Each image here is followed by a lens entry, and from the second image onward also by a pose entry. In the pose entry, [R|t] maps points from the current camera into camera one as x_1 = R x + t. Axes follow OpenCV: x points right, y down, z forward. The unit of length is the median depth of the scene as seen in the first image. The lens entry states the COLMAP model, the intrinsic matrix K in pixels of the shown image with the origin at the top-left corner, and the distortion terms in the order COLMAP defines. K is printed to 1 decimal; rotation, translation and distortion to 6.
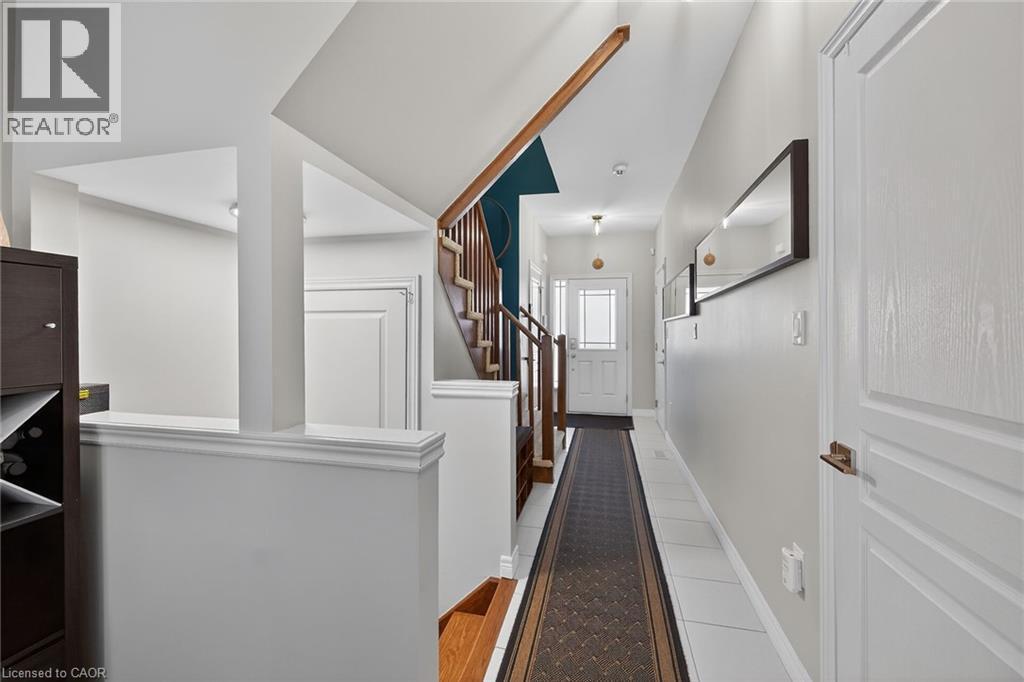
lens RADIAL K [[414.3, 0, 509.3], [0, 414.3, 333.1], [0, 0, 1]] dist [0.004279, 0.000196]
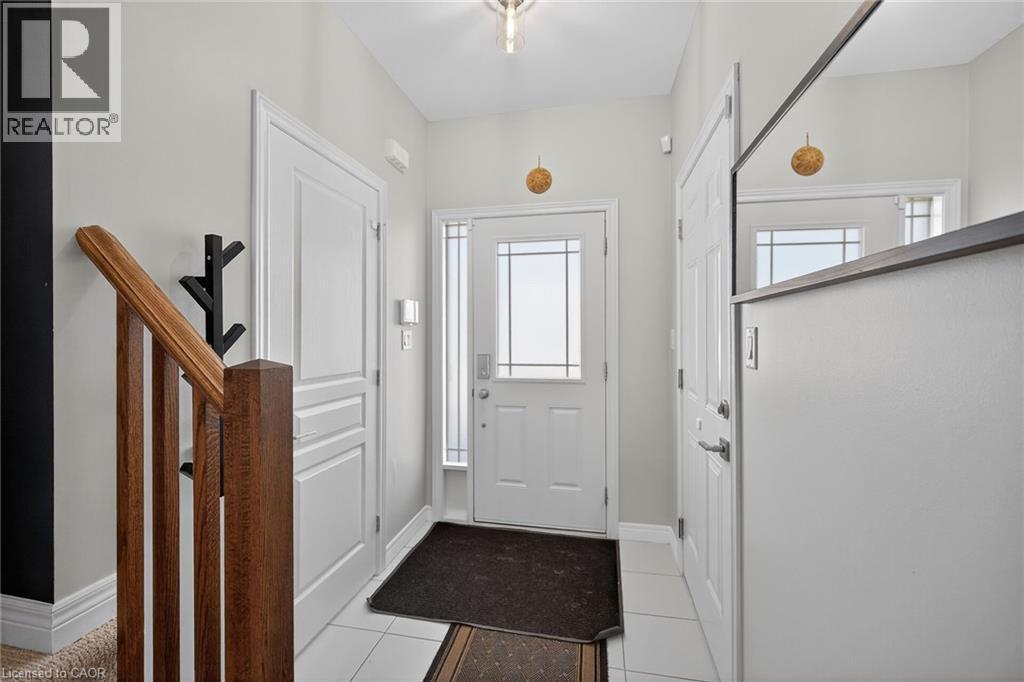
lens RADIAL K [[414.3, 0, 508.8], [0, 414.3, 338.9], [0, 0, 1]] dist [0.004279, 0.000196]
pose [[0.999635, -0.000763, 0.027011, 0.176943], [0.000632, 0.999988, 0.004836, -0.005461], [-0.027015, -0.004818, 0.999623, 0.592022]]
